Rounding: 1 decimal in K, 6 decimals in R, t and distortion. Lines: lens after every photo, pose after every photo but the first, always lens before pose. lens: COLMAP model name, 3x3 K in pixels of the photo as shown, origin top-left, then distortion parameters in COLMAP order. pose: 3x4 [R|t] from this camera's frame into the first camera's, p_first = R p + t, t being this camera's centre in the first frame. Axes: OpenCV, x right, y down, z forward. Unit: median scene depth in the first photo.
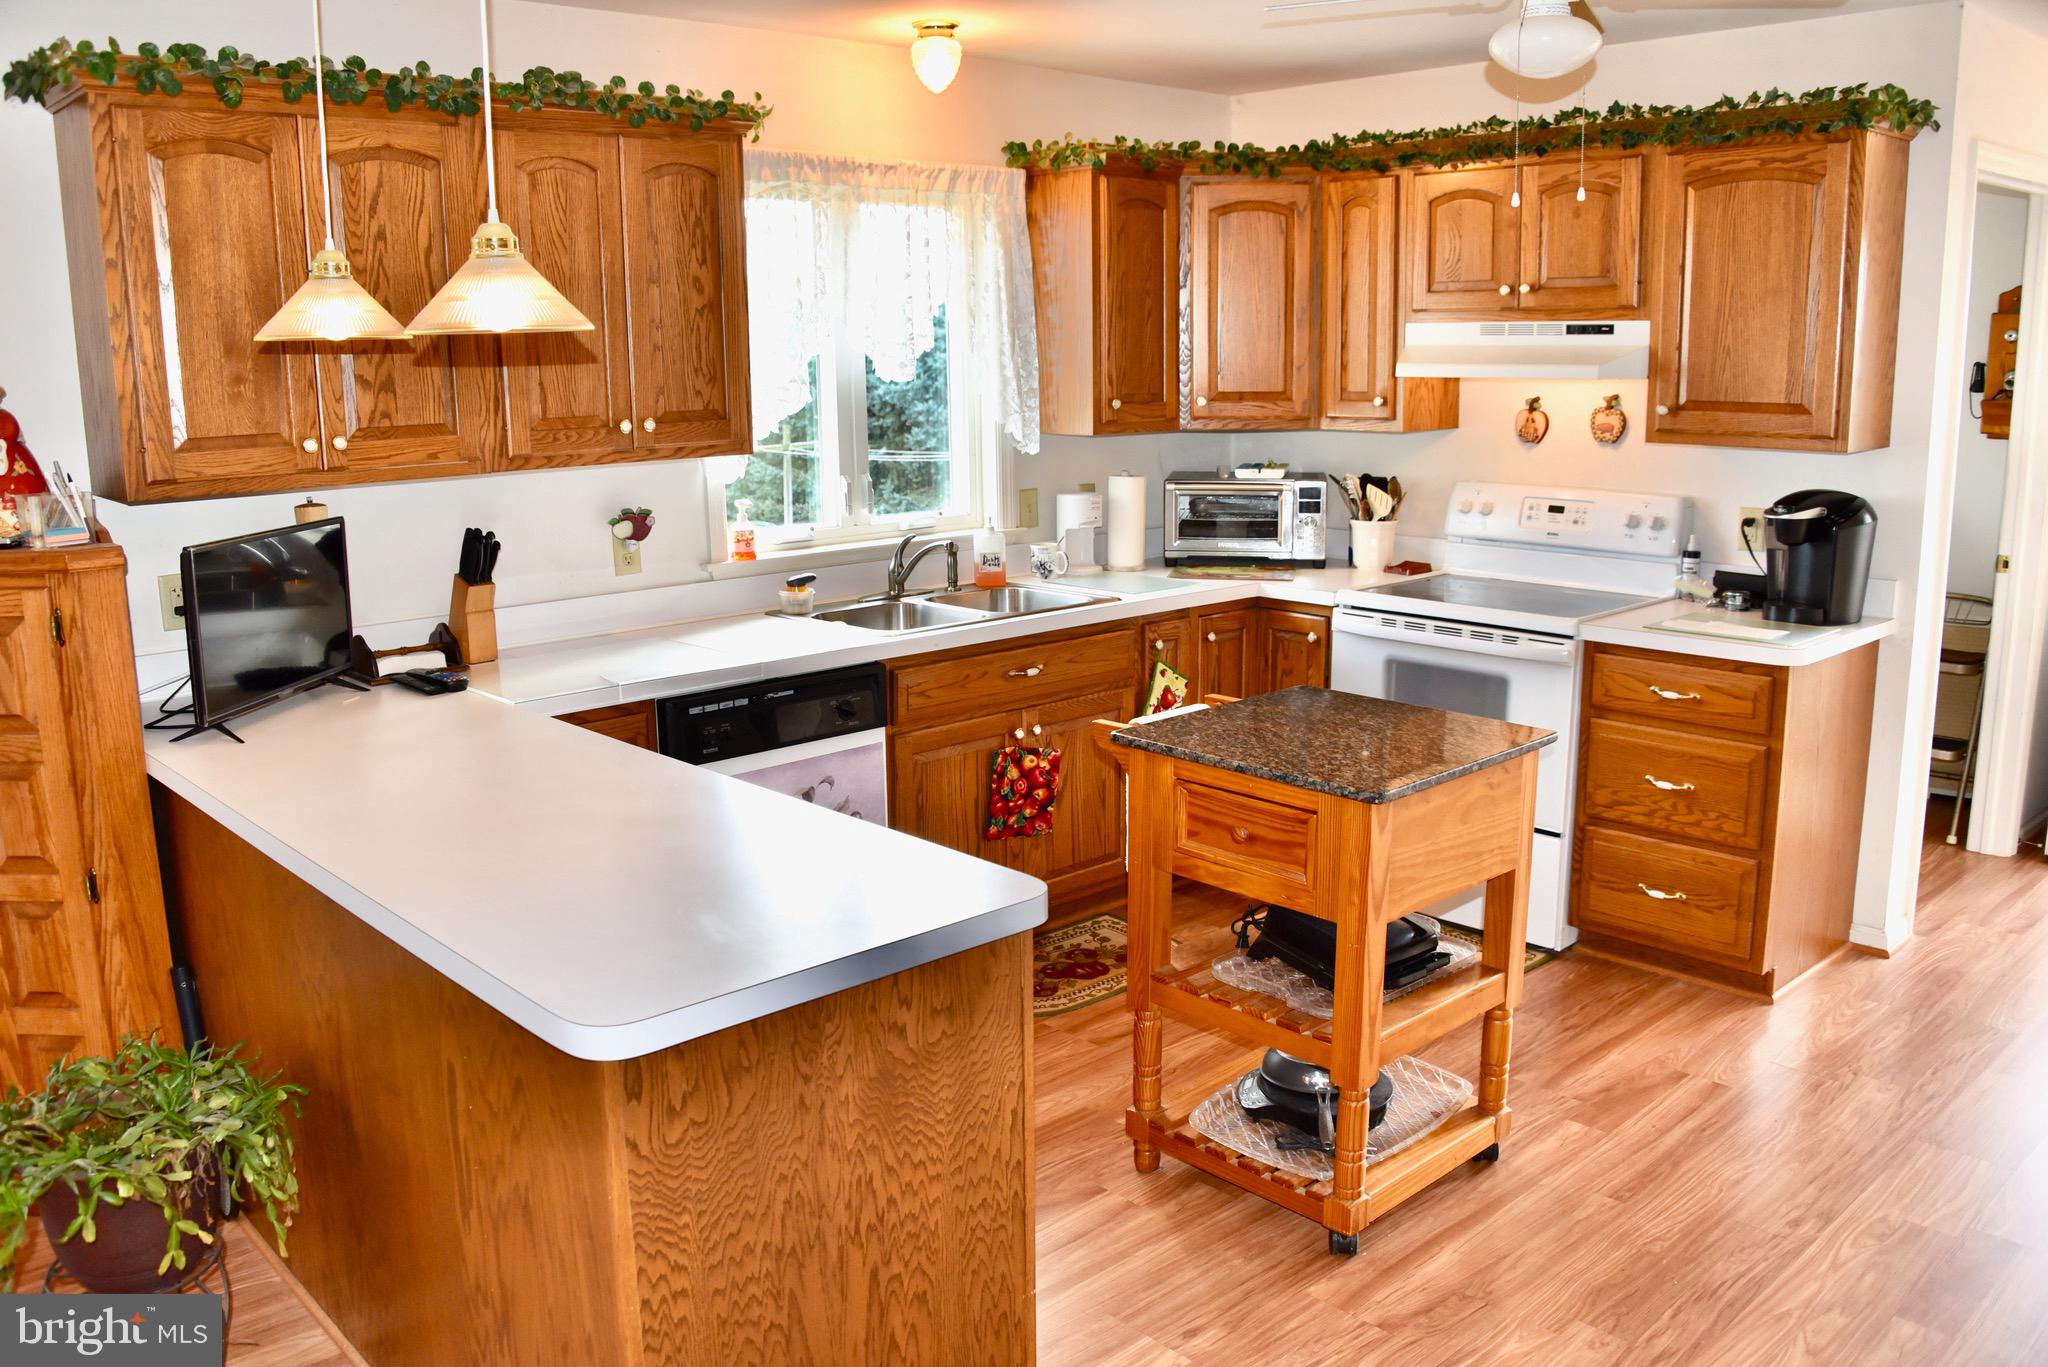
lens RADIAL K [[1628.6, 0, 1012.0], [0, 1628.6, 684.9], [0, 0, 1]] dist [-0.145802, 0.076822]
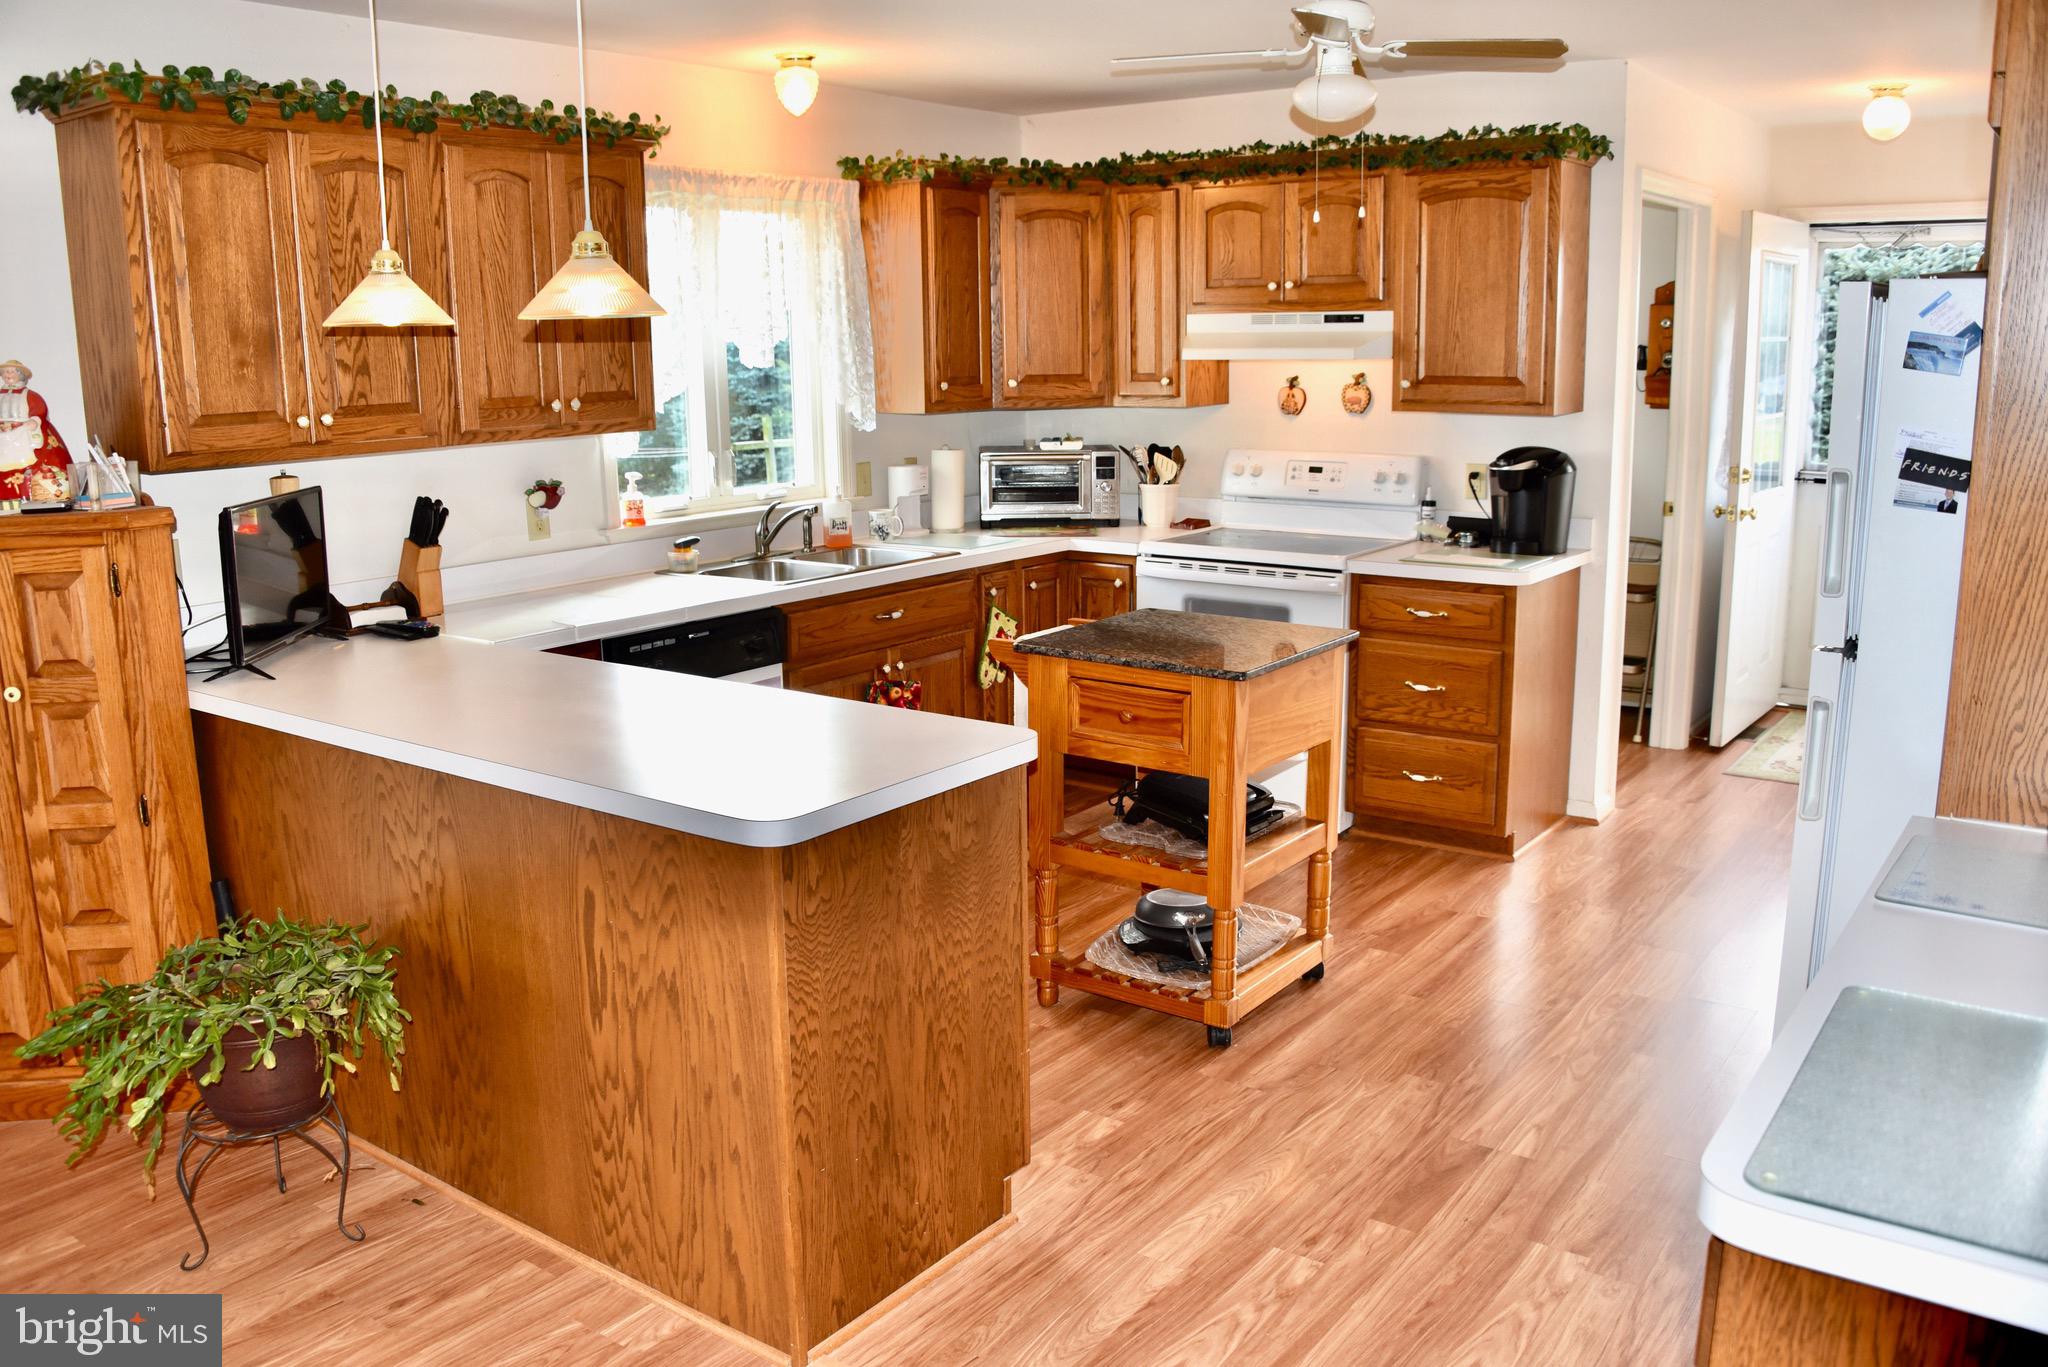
lens RADIAL K [[1628.6, 0, 1012.0], [0, 1628.6, 684.9], [0, 0, 1]] dist [-0.145802, 0.076822]
pose [[0.982271, -0.039345, 0.183289, -0.128387], [0.038978, 0.999224, 0.005610, 0.040918], [-0.183367, 0.001634, 0.983043, -0.166530]]
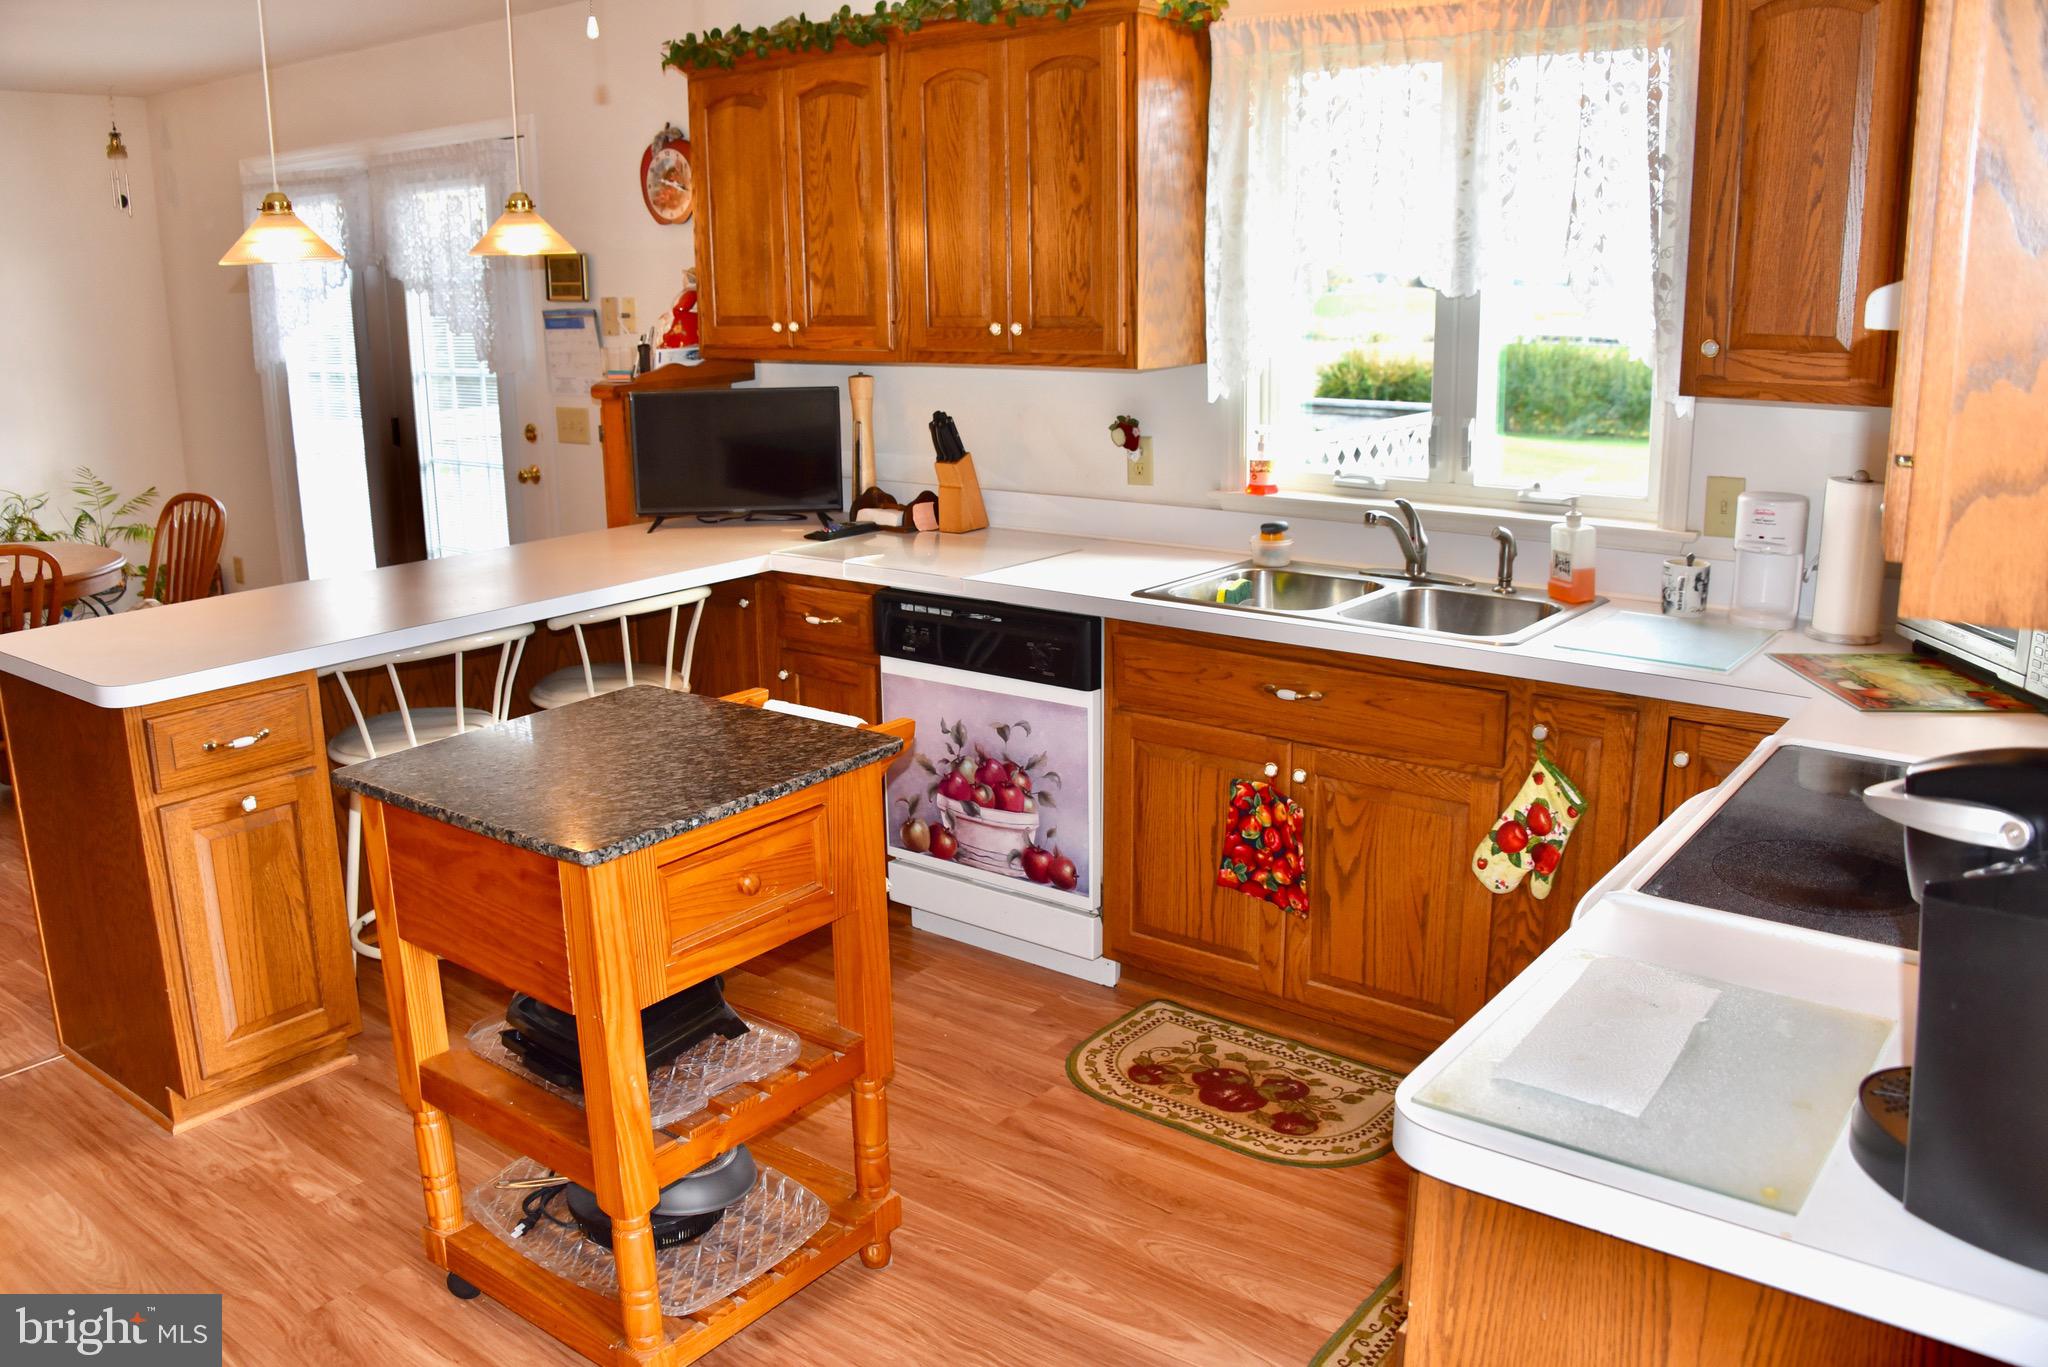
lens RADIAL K [[1628.6, 0, 1012.0], [0, 1628.6, 684.9], [0, 0, 1]] dist [-0.145802, 0.076822]
pose [[0.164139, 0.254187, -0.953125, 0.733896], [-0.187394, 0.956670, 0.222861, -0.161997], [0.968474, 0.142029, 0.204659, 0.771698]]
